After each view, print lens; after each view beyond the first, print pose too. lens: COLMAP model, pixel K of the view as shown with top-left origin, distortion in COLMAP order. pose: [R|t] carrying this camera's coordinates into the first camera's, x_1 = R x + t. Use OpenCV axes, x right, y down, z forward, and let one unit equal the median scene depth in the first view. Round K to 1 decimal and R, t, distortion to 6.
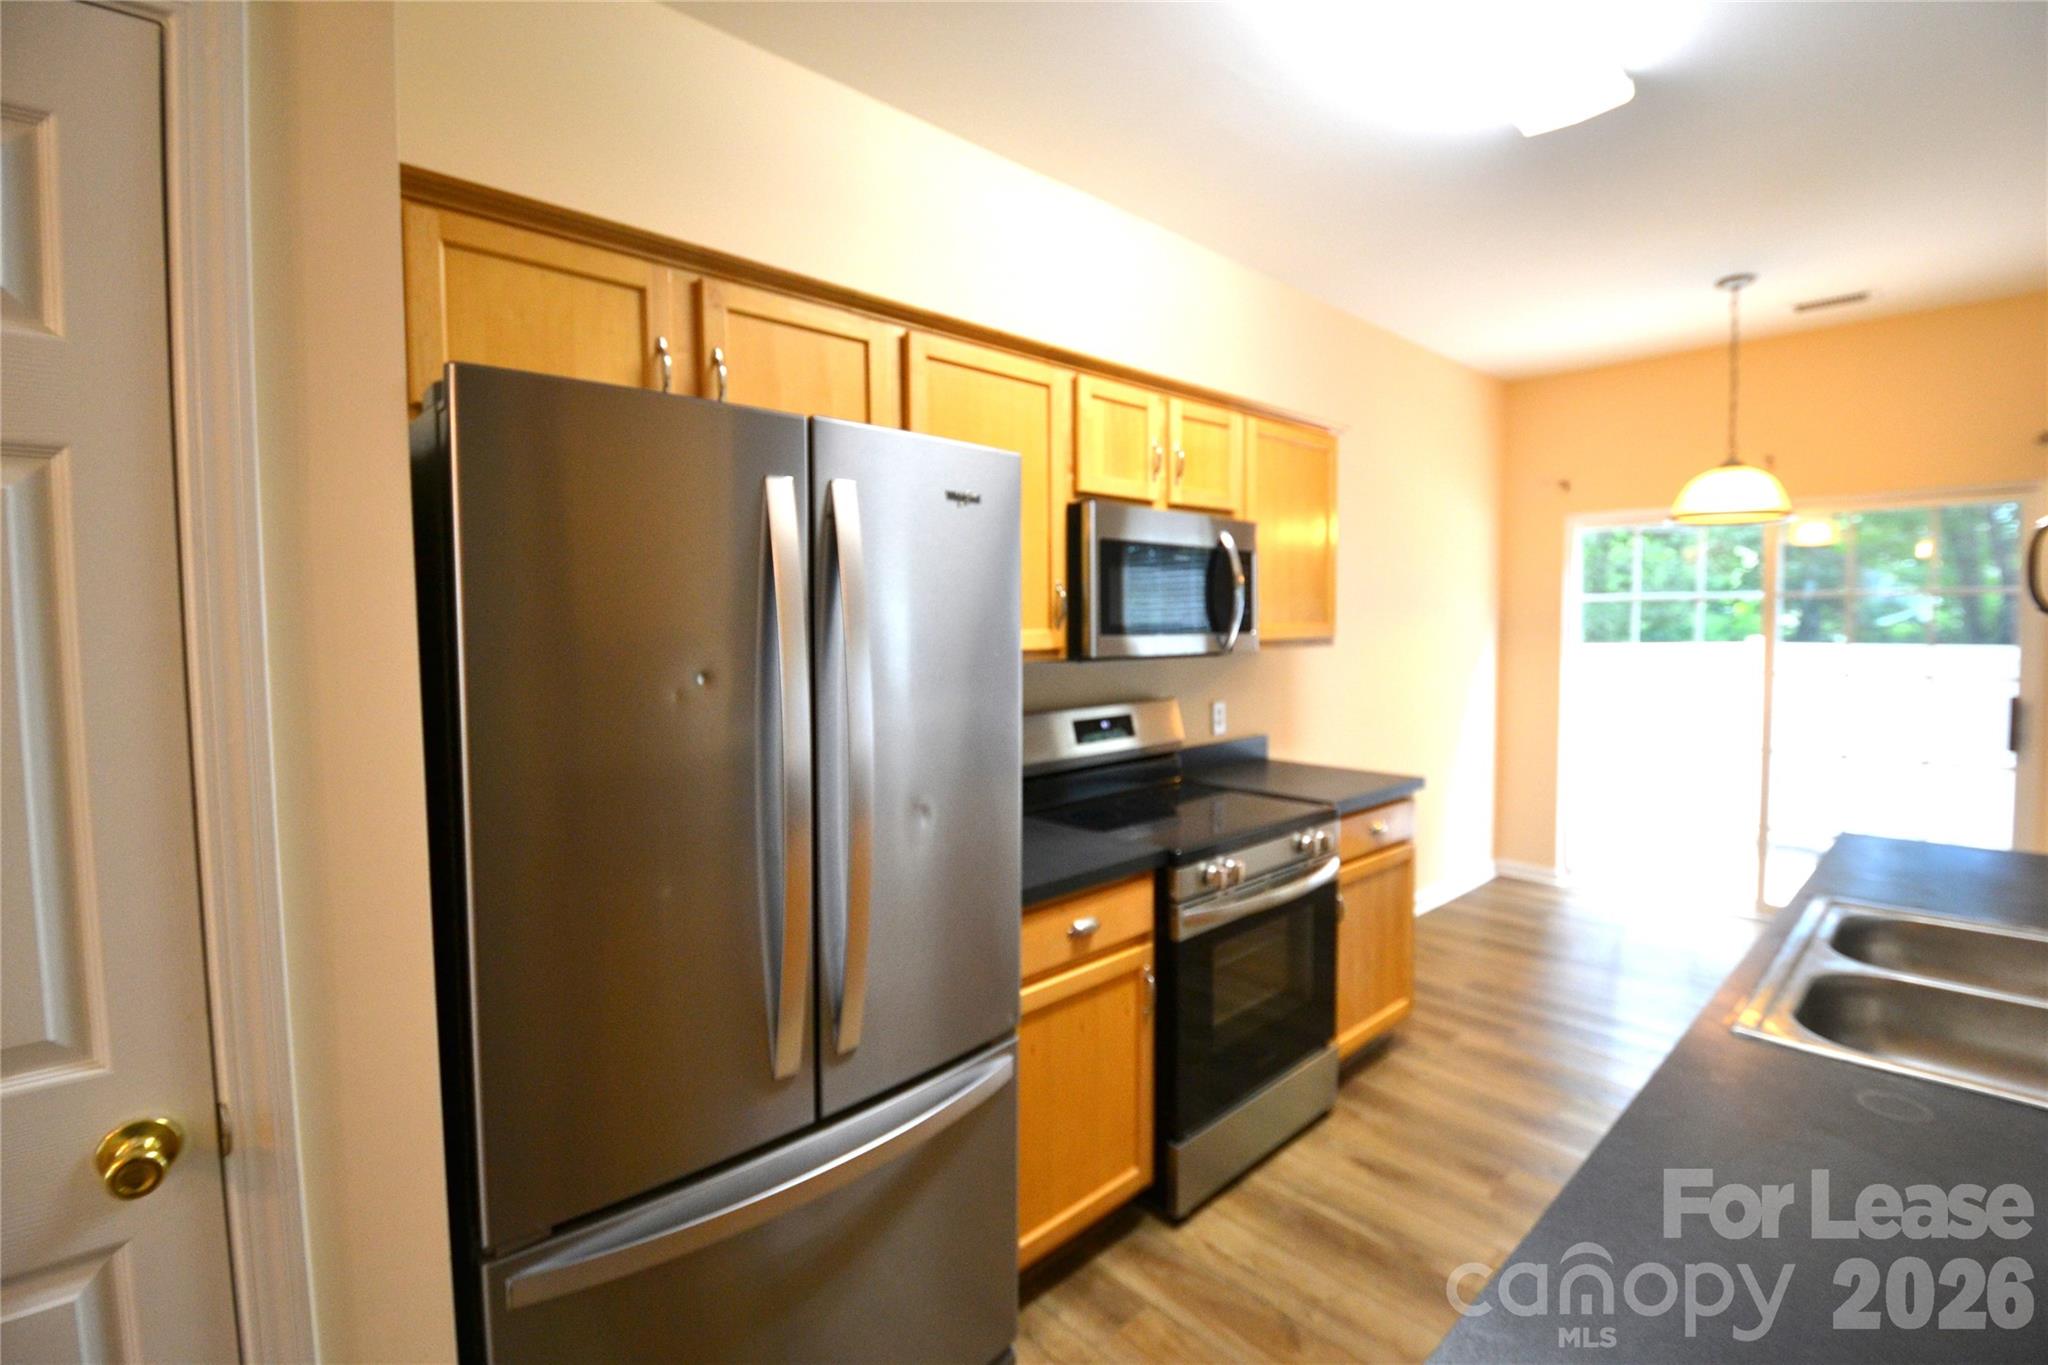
lens RADIAL K [[911.3, 0, 1033.5], [0, 911.3, 675.6], [0, 0, 1]] dist [-0.015656, -0.000213]
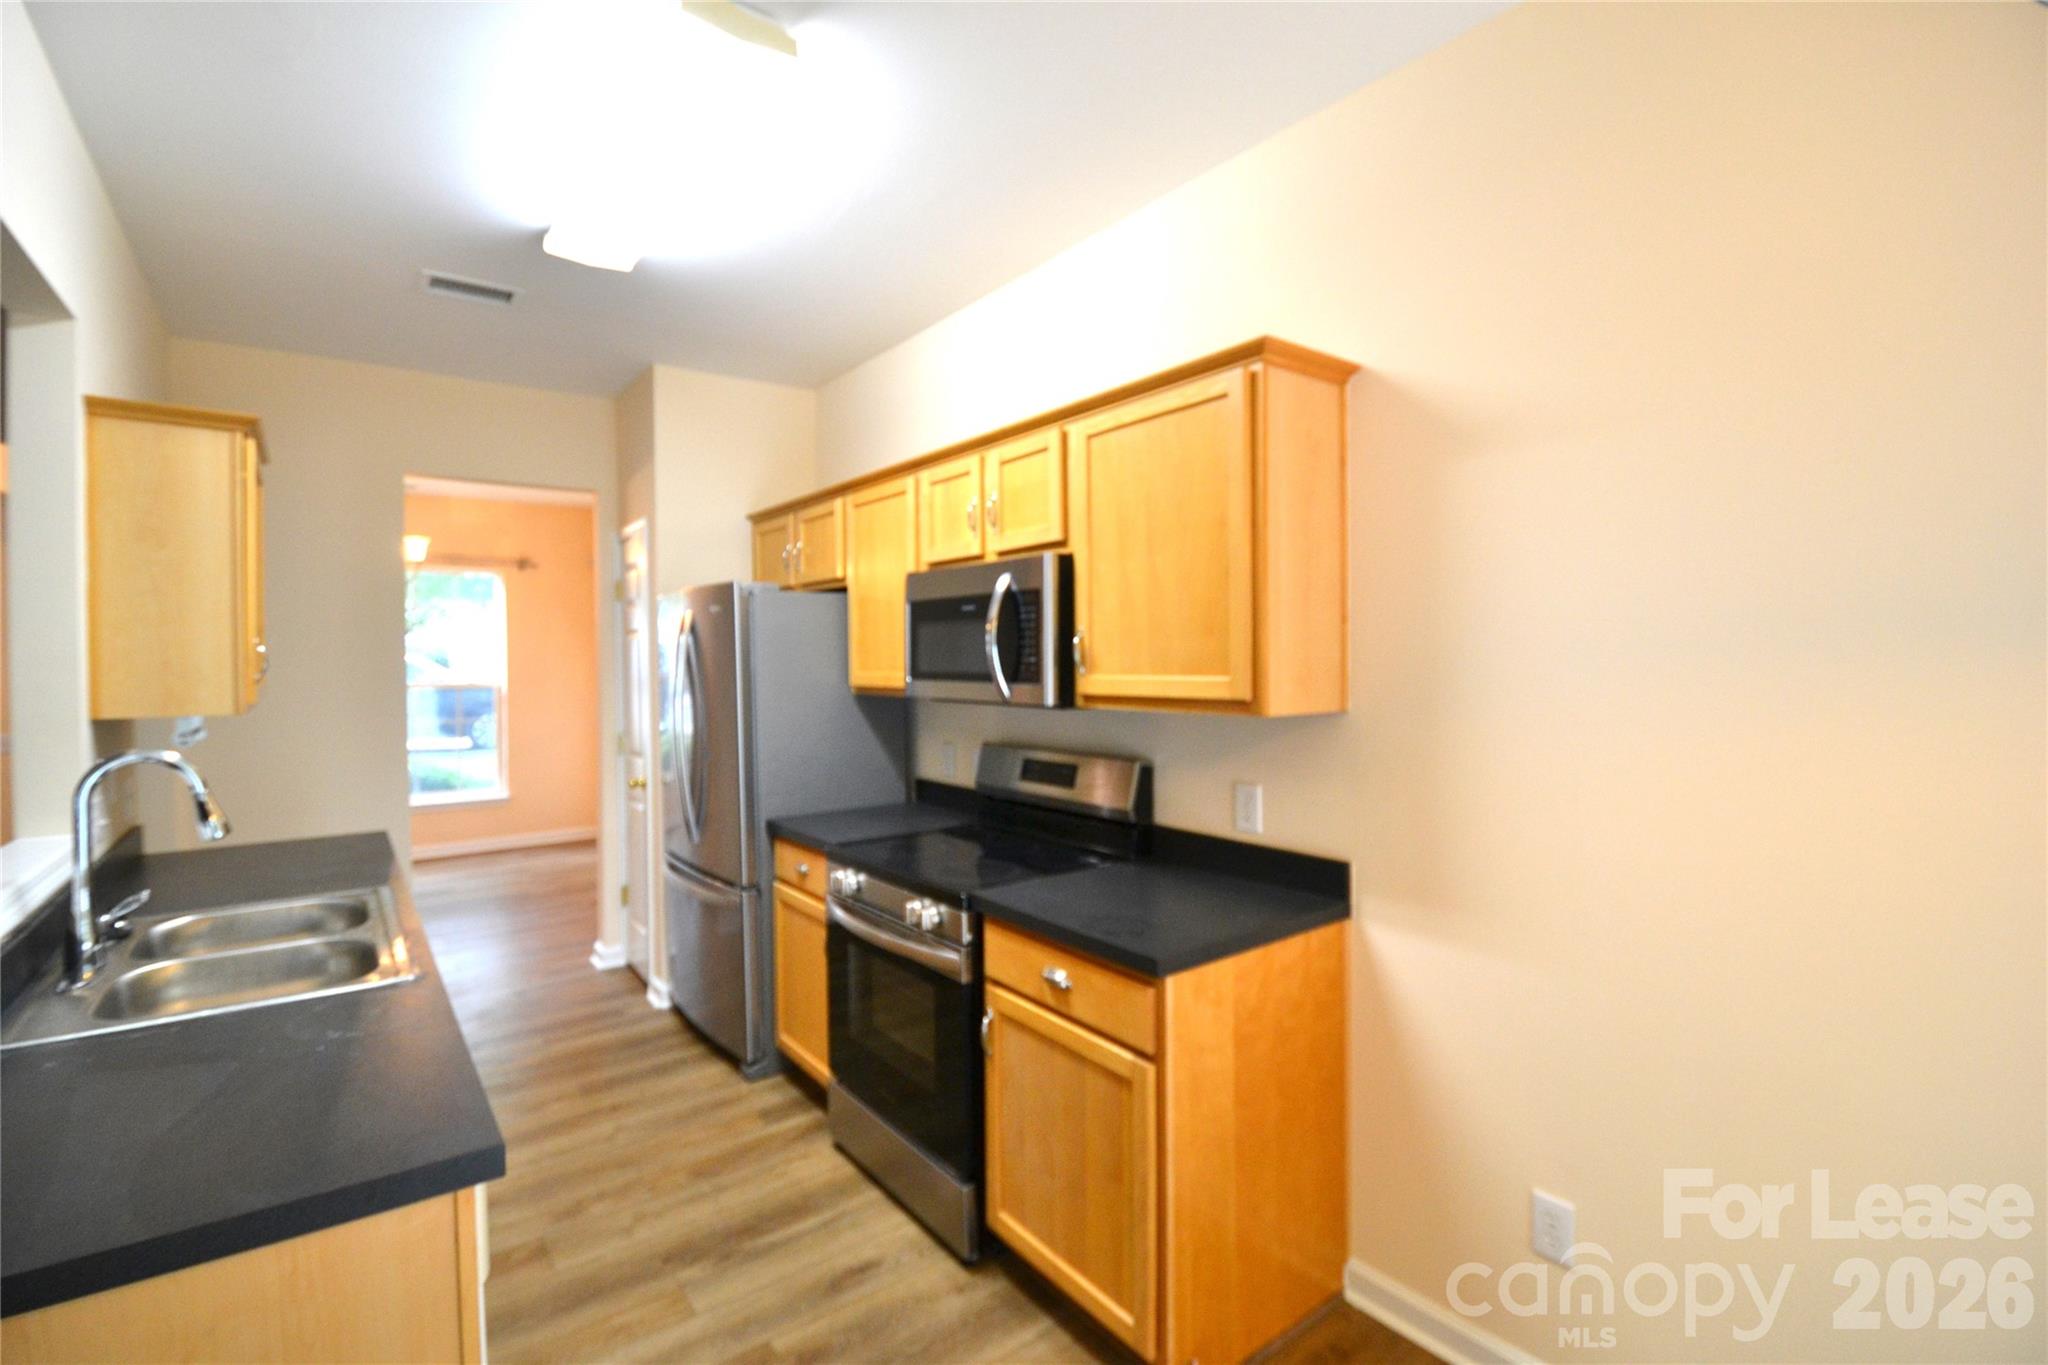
lens RADIAL K [[911.3, 0, 1032.6], [0, 911.3, 675.6], [0, 0, 1]] dist [-0.015656, -0.000213]
pose [[-0.087223, 0.026863, -0.995827, 1.231893], [-0.045416, 0.998490, 0.030913, -0.090996], [0.995153, 0.047923, -0.085871, 1.206068]]
